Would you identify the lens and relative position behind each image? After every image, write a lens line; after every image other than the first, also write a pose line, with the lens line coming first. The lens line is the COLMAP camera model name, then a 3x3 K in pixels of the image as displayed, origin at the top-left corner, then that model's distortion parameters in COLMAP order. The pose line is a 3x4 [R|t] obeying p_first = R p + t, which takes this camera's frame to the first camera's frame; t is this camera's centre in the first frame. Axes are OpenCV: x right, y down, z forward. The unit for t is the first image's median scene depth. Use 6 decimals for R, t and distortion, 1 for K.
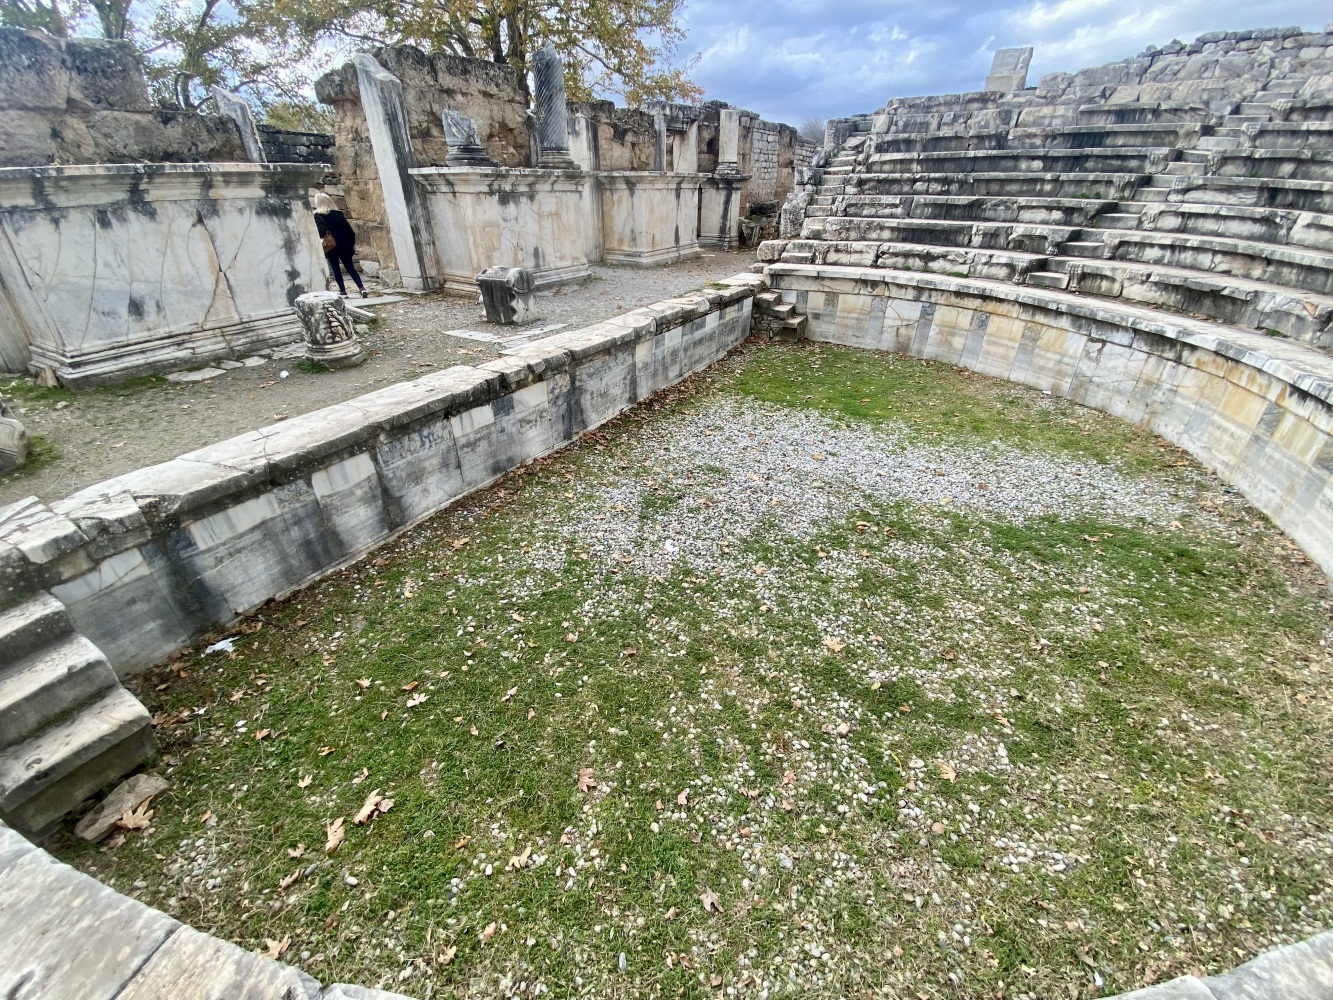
lens RADIAL K [[541.4, 0, 666.5], [0, 541.4, 500.0], [0, 0, 1]] dist [0.011253, -0.016793]
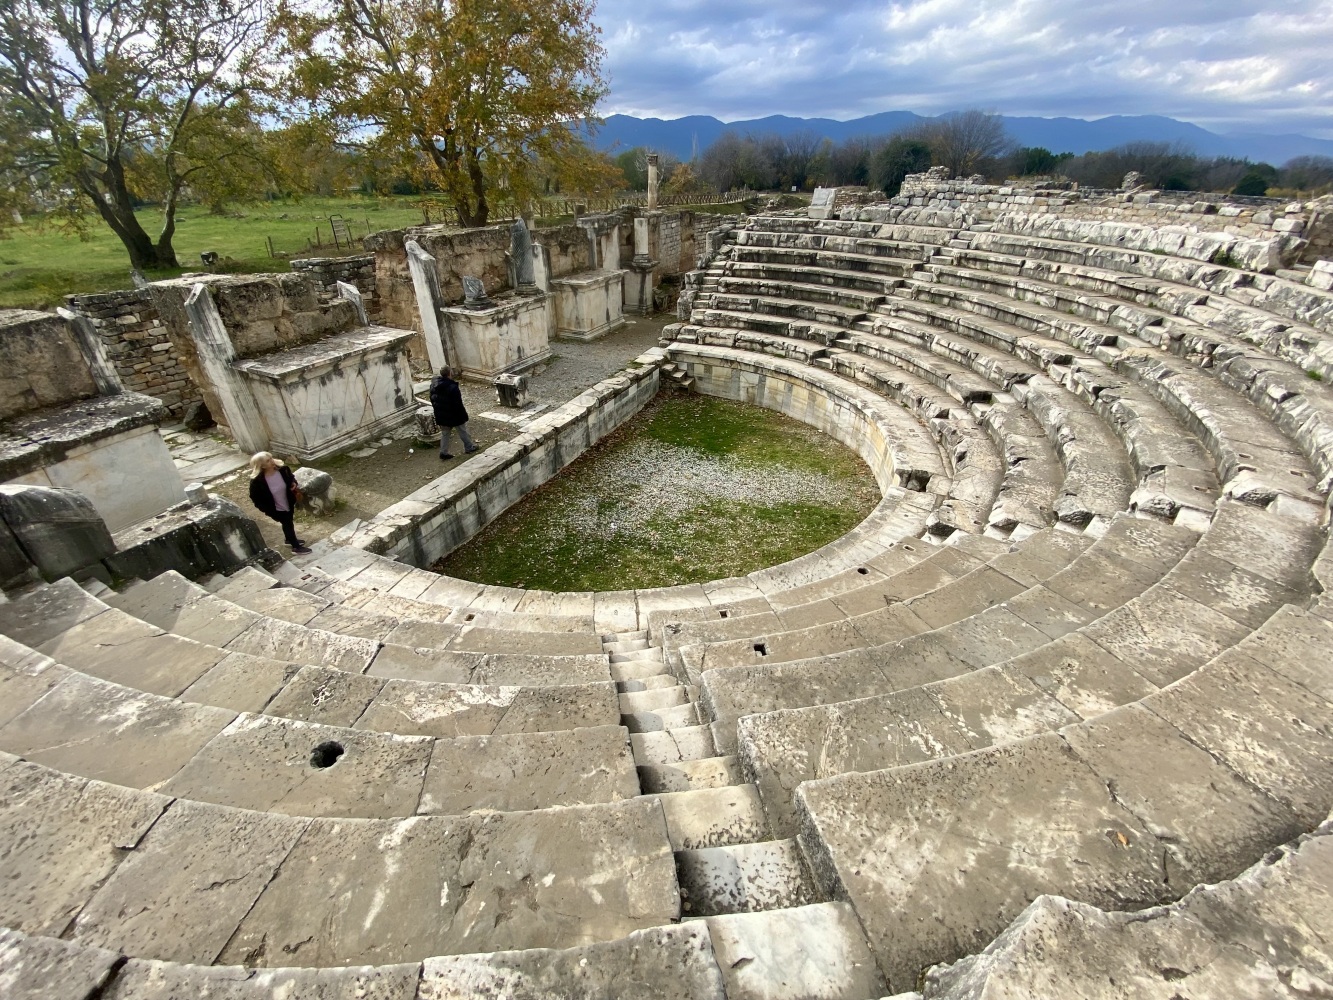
lens RADIAL K [[516.4, 0, 665.3], [0, 516.4, 519.5], [0, 0, 1]] dist [0.000214, -0.000075]
pose [[0.993386, -0.056503, 0.099954, 0.004896], [0.051298, 0.997228, 0.053904, -0.022875], [-0.102723, -0.048420, 0.993531, -0.604976]]
